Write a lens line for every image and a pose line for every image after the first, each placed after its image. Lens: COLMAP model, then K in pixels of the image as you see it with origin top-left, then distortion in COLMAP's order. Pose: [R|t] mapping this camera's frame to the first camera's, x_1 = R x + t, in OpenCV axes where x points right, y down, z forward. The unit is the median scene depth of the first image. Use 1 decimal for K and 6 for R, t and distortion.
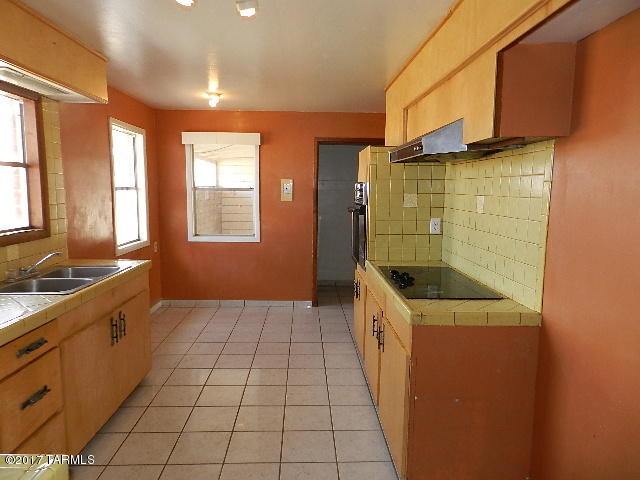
lens RADIAL K [[430.7, 0, 317.3], [0, 430.7, 241.4], [0, 0, 1]] dist [0.011434, 0.003772]
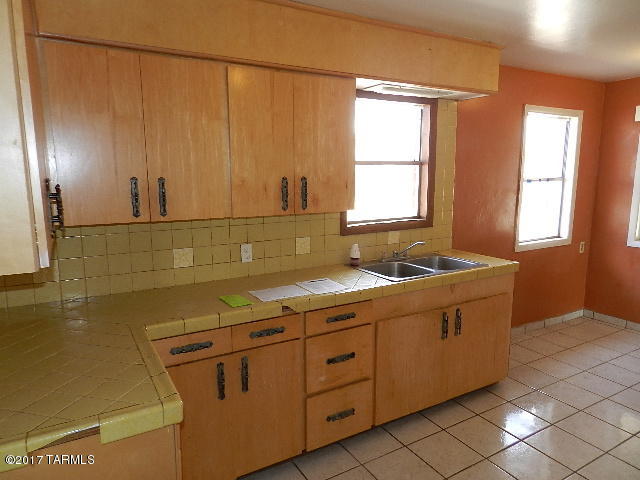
lens RADIAL K [[430.7, 0, 317.3], [0, 430.7, 241.4], [0, 0, 1]] dist [0.011434, 0.003772]
pose [[0.478614, 0.127865, -0.868665, 0.219140], [-0.096647, 0.991000, 0.092622, -0.049708], [0.872690, 0.039624, 0.486664, 0.215487]]
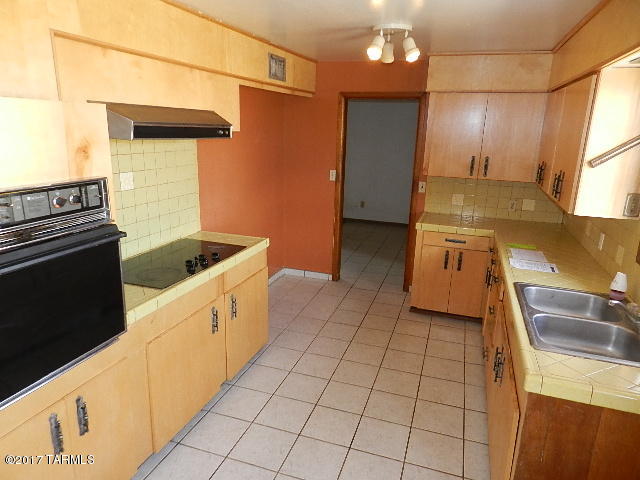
lens RADIAL K [[430.7, 0, 317.3], [0, 430.7, 241.4], [0, 0, 1]] dist [0.011434, 0.003772]
pose [[-0.933858, -0.125052, 0.335068, -0.331760], [0.005591, 0.931659, 0.363291, -0.290621], [-0.357599, 0.341136, -0.869338, 1.655119]]
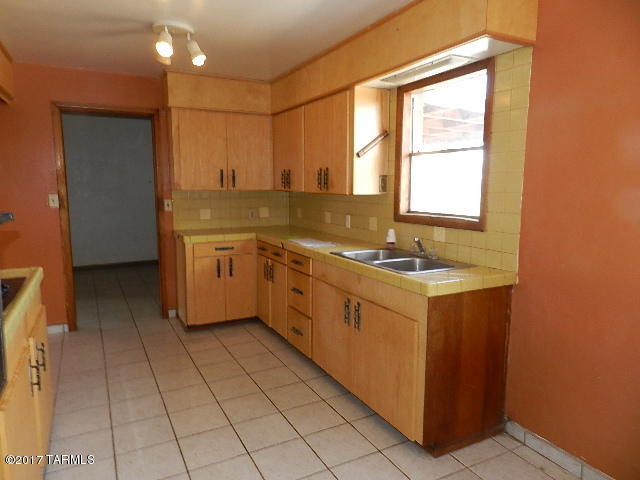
lens RADIAL K [[430.7, 0, 317.3], [0, 430.7, 241.4], [0, 0, 1]] dist [0.011434, 0.003772]
pose [[-0.900788, 0.048452, -0.431549, 0.022662], [-0.058572, 0.971119, 0.231293, -0.172265], [0.430292, 0.233622, -0.871934, 1.674962]]
